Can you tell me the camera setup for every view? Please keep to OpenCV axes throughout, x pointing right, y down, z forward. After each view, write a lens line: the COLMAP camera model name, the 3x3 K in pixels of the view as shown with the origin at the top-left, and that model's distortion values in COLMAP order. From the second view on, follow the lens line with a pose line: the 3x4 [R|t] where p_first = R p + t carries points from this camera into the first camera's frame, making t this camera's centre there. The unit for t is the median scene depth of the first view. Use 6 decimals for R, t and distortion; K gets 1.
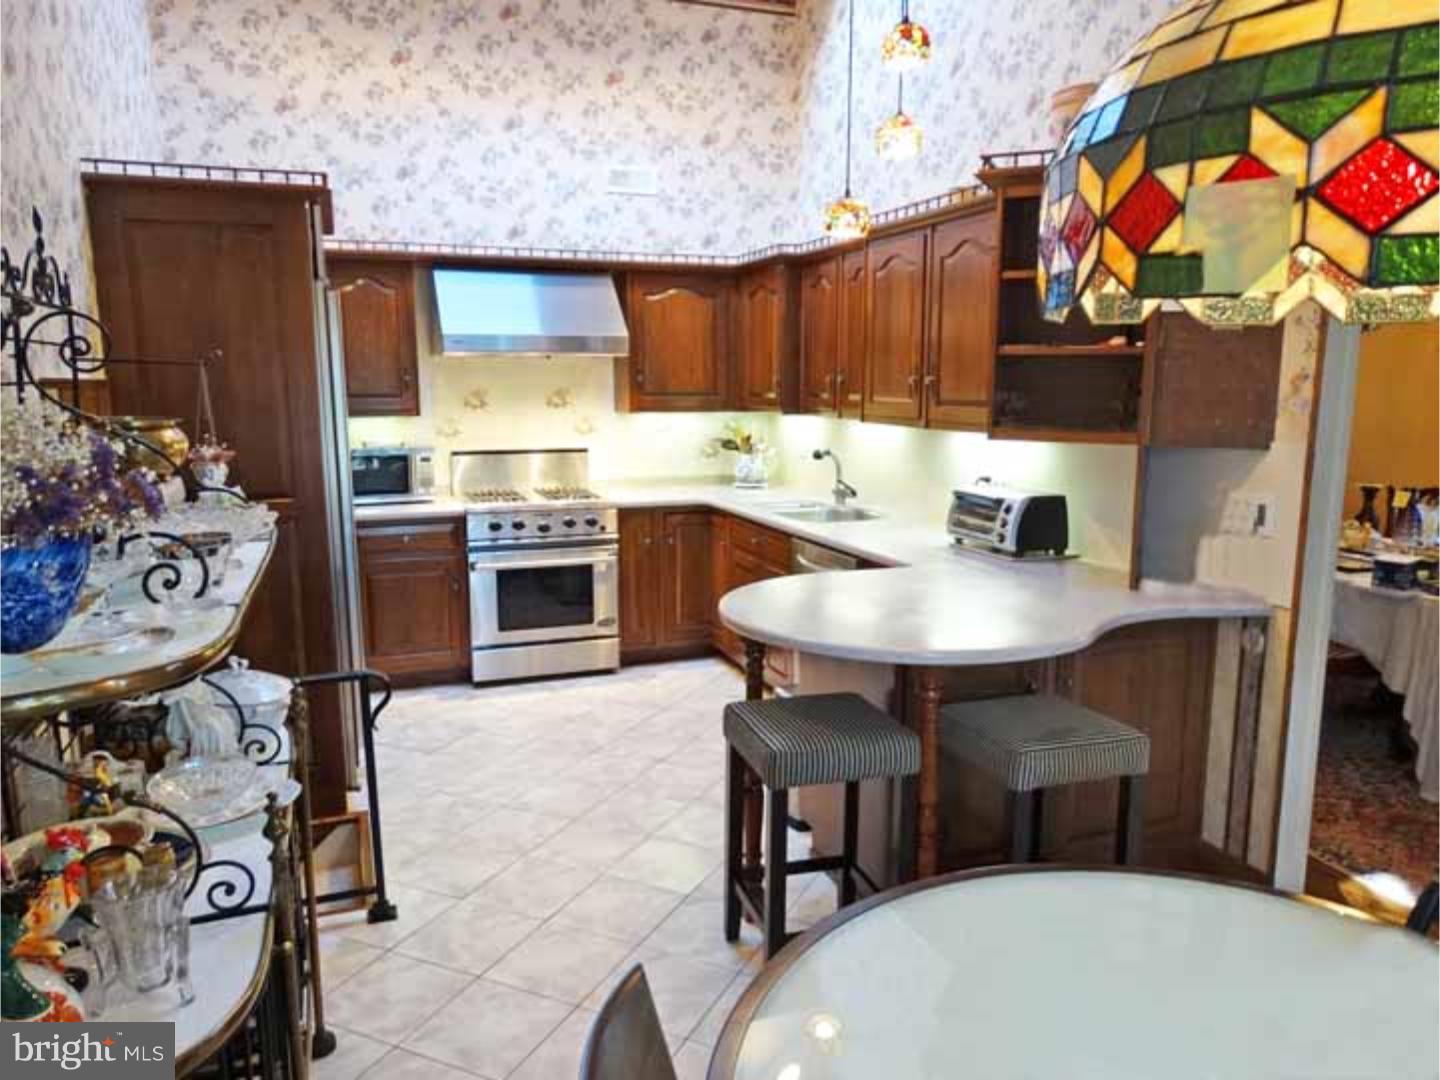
lens RADIAL K [[1053.2, 0, 720.0], [0, 1053.2, 540.0], [0, 0, 1]] dist [0.094957, 0.001849]
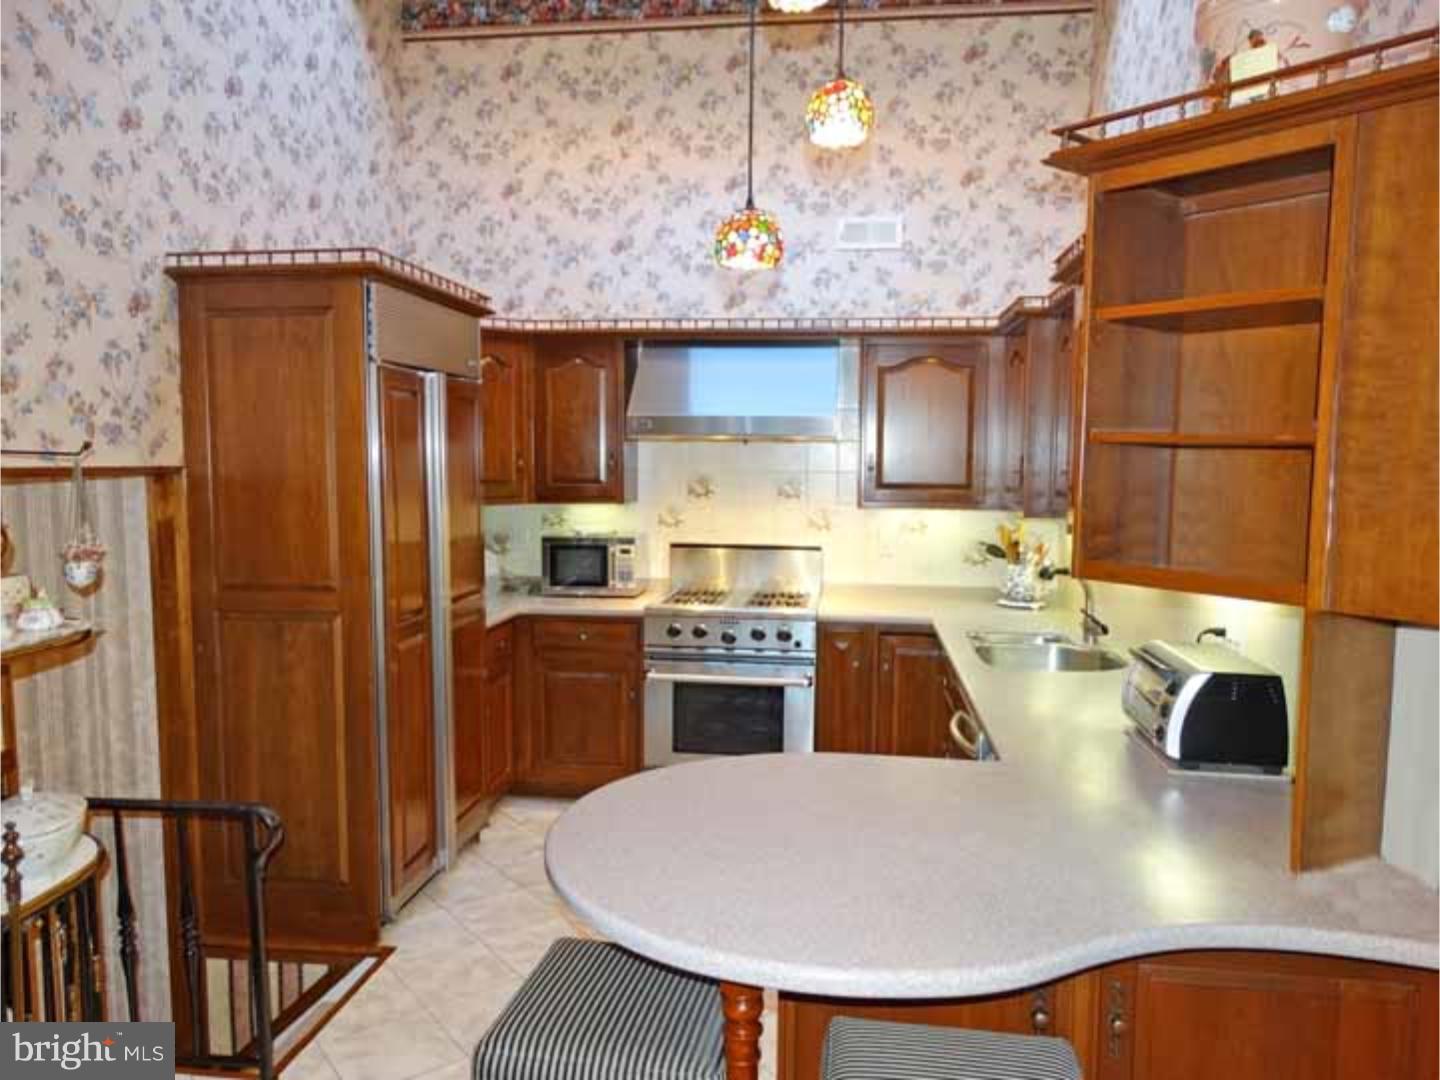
lens RADIAL K [[1127.5, 0, 720.0], [0, 1127.5, 540.0], [0, 0, 1]] dist [0.092413, -0.004430]
pose [[0.891988, 0.050323, -0.449249, 0.228759], [-0.084413, 0.994847, -0.056164, -0.037599], [0.444108, 0.088020, 0.891639, 0.171524]]
